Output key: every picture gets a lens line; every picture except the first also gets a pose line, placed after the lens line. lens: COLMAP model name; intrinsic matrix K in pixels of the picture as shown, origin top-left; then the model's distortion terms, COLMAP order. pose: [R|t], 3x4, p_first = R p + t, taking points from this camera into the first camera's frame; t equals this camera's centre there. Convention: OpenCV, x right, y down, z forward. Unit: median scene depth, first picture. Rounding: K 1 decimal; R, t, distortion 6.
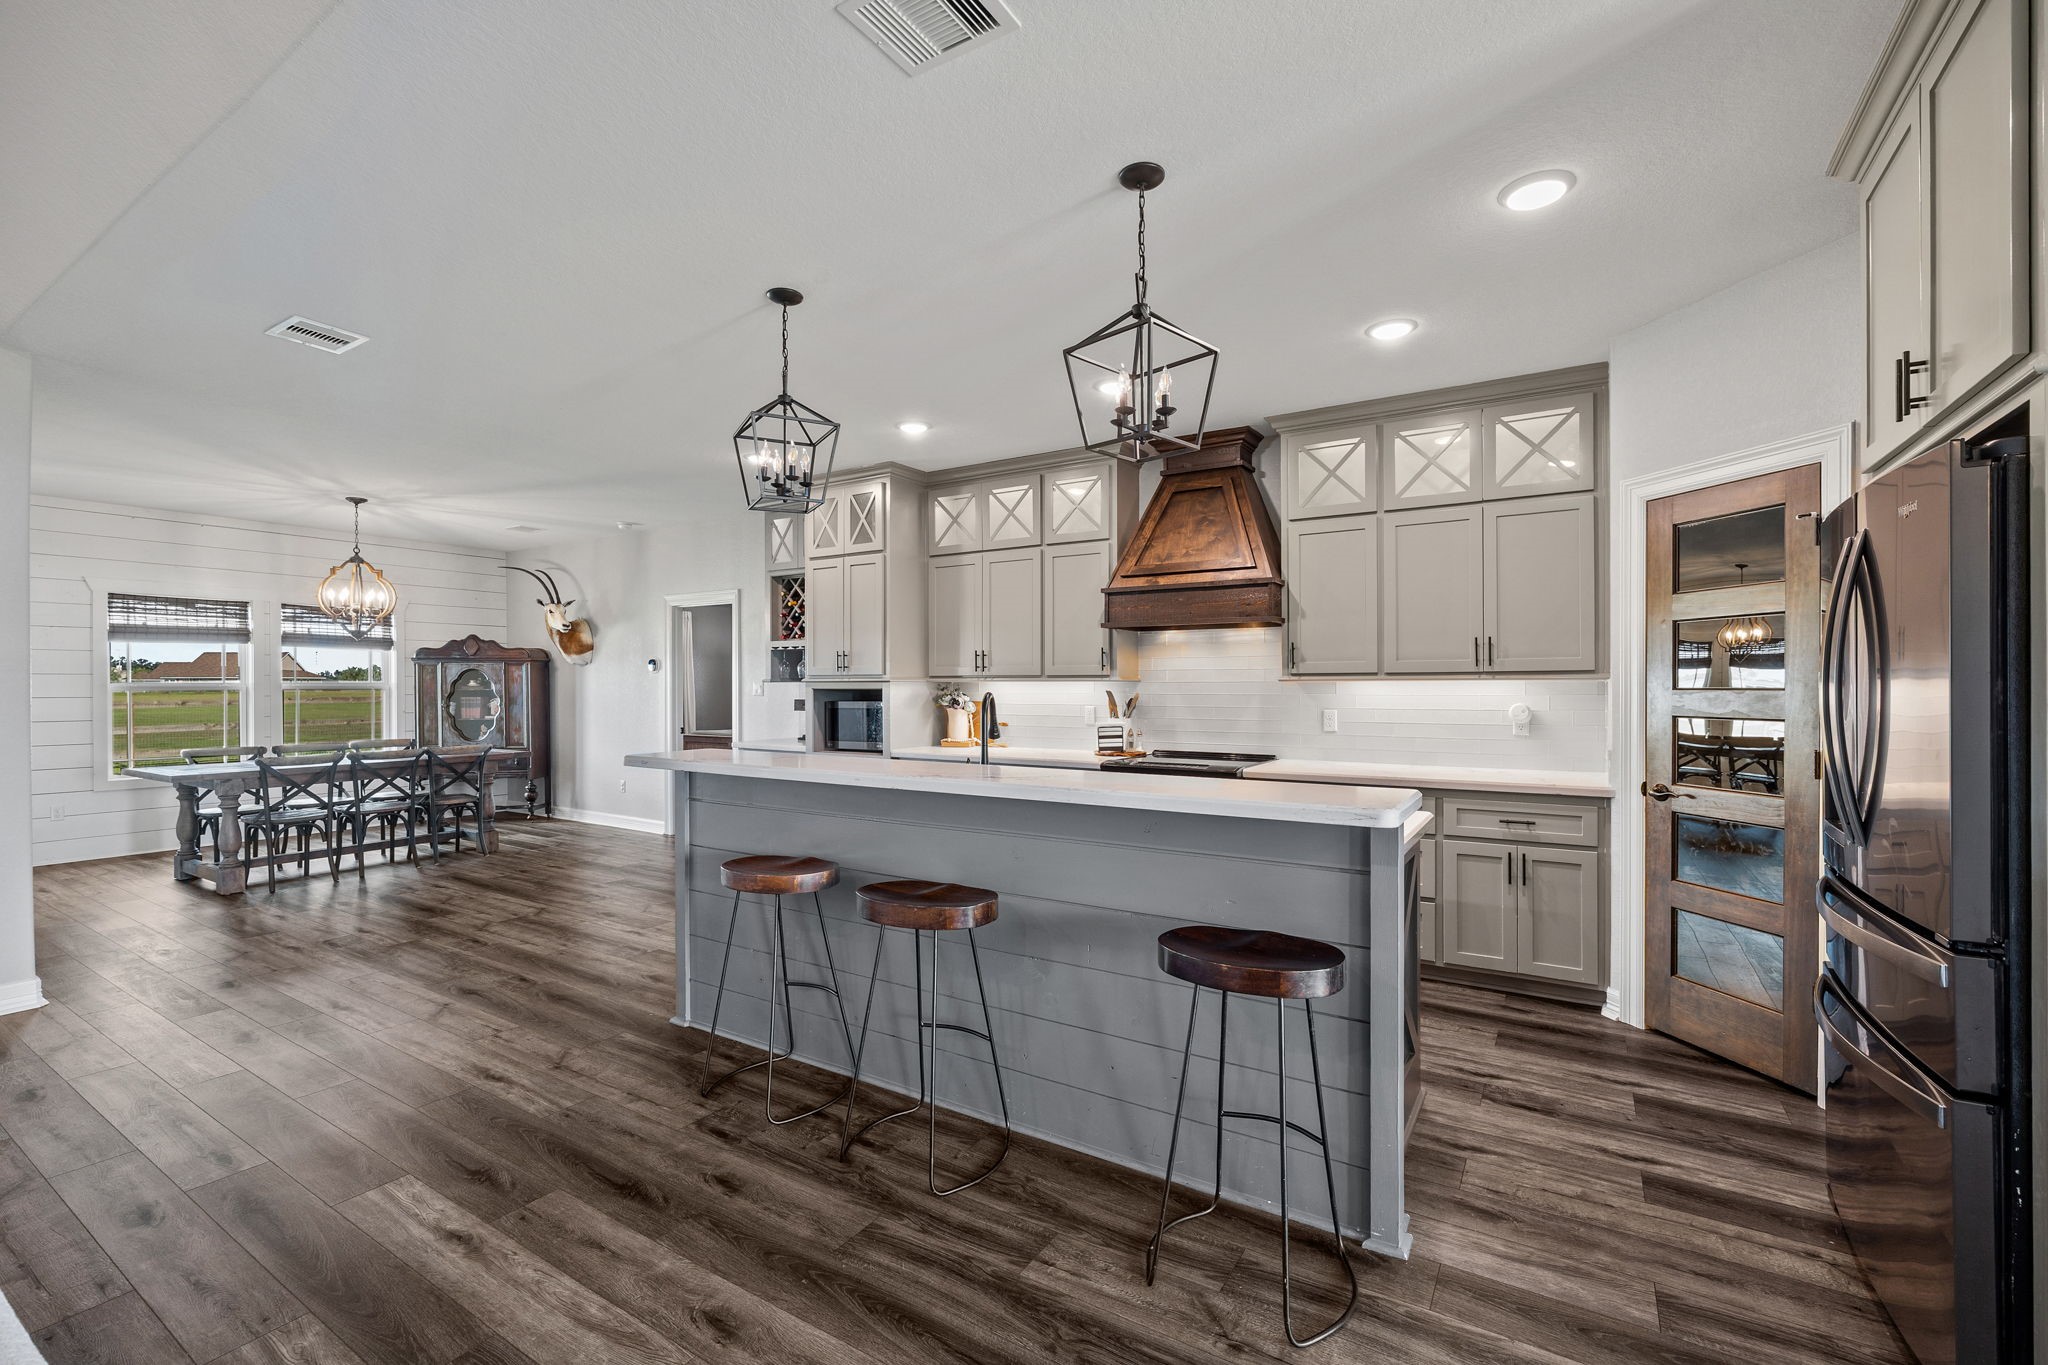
lens RADIAL K [[866.3, 0, 1025.6], [0, 866.3, 683.2], [0, 0, 1]] dist [-0.001272, 0.000093]
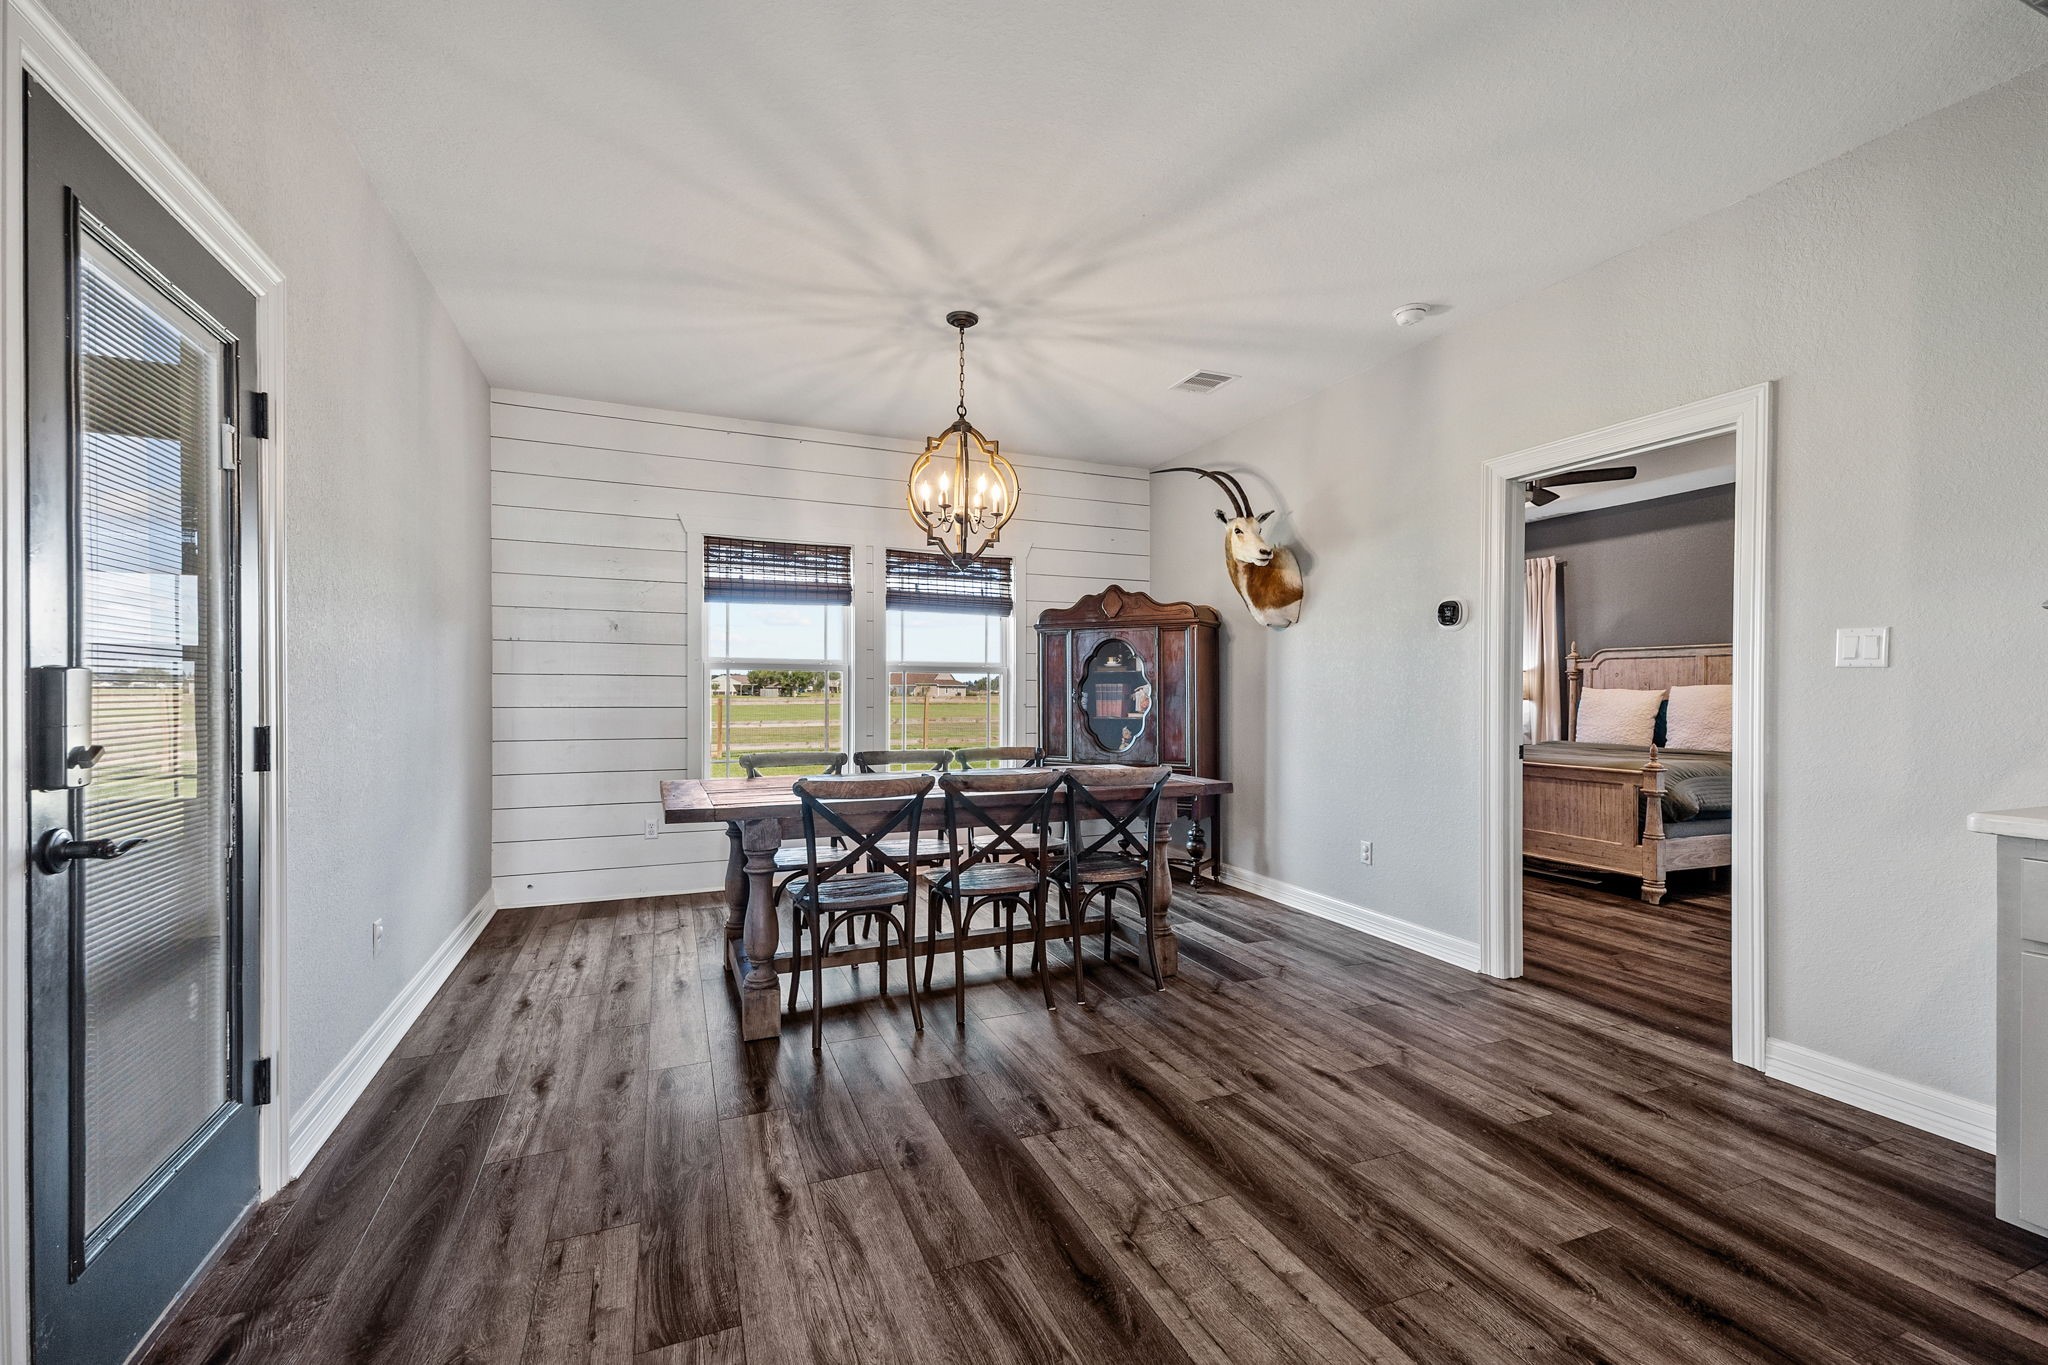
lens RADIAL K [[866.3, 0, 1026.0], [0, 866.3, 695.2], [0, 0, 1]] dist [-0.001272, 0.000093]
pose [[0.817686, 0.007263, -0.575619, -0.325705], [-0.005494, 0.999973, 0.004812, 0.022209], [0.575639, -0.000772, 0.817704, 0.444203]]
